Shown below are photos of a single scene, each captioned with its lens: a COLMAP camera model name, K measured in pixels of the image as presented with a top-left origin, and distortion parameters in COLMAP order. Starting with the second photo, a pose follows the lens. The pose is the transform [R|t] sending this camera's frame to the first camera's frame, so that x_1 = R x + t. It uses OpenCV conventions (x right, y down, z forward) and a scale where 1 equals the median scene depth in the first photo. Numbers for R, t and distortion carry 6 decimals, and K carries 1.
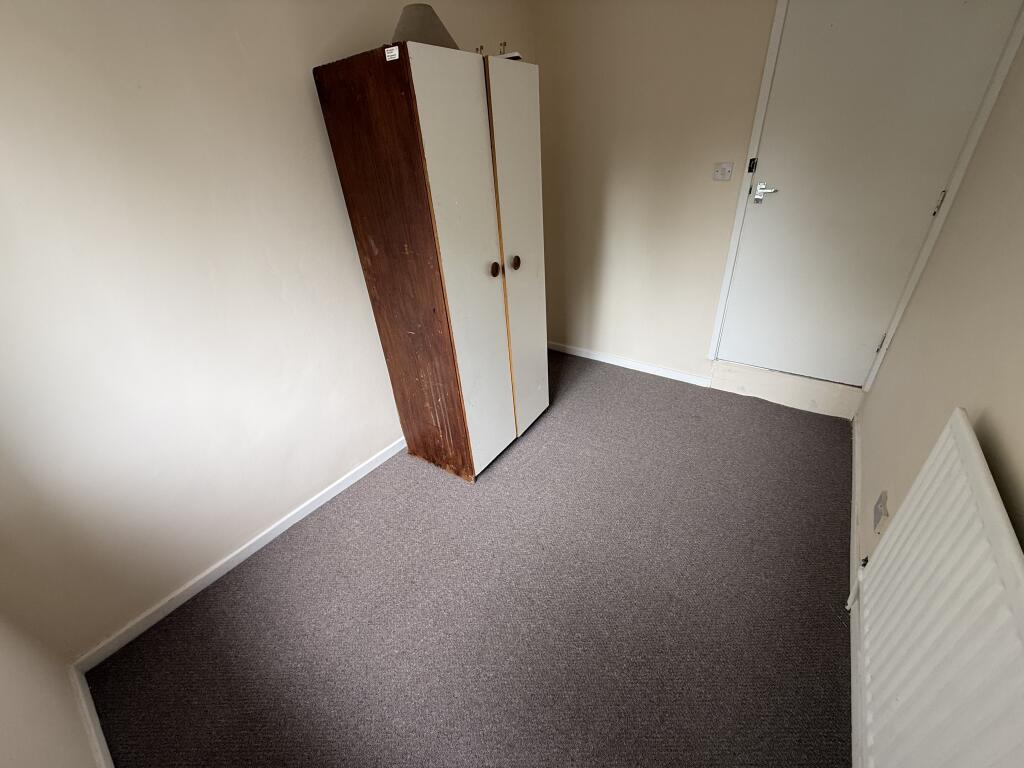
lens RADIAL K [[407.7, 0, 518.1], [0, 407.7, 382.9], [0, 0, 1]] dist [0.001166, 0.000169]
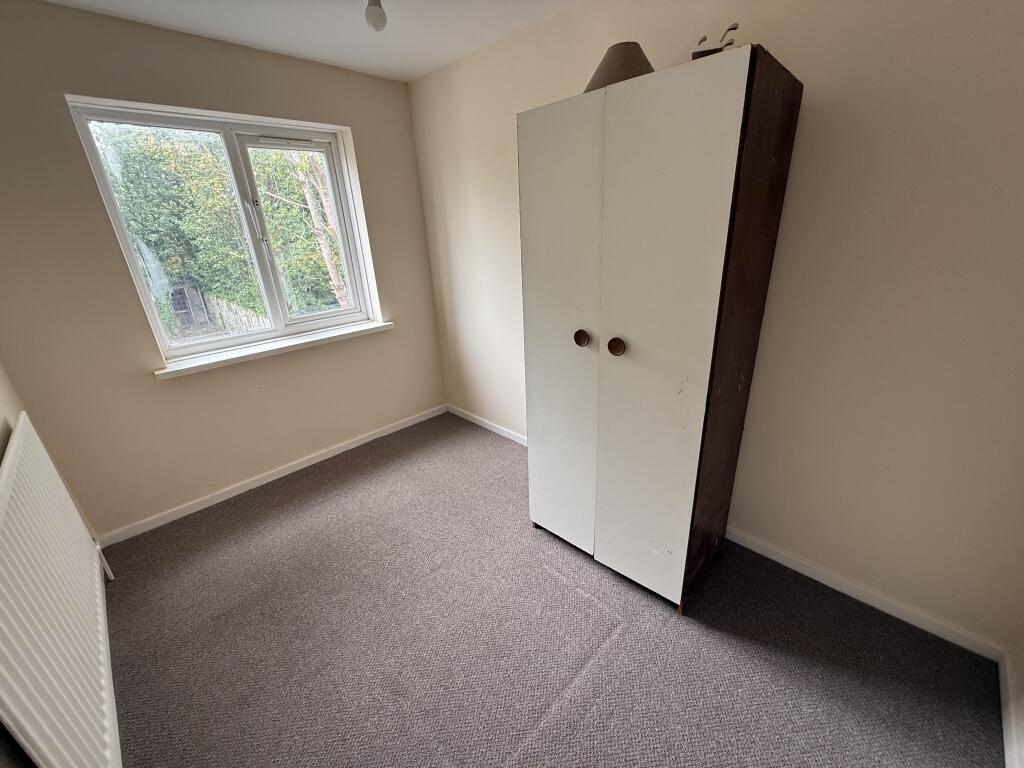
lens RADIAL K [[407.7, 0, 518.1], [0, 407.7, 382.9], [0, 0, 1]] dist [0.001166, 0.000169]
pose [[-0.165970, 0.412150, -0.895872, 0.726203], [-0.444874, 0.779479, 0.441021, -0.501901], [0.880080, 0.471746, 0.053985, 0.866270]]
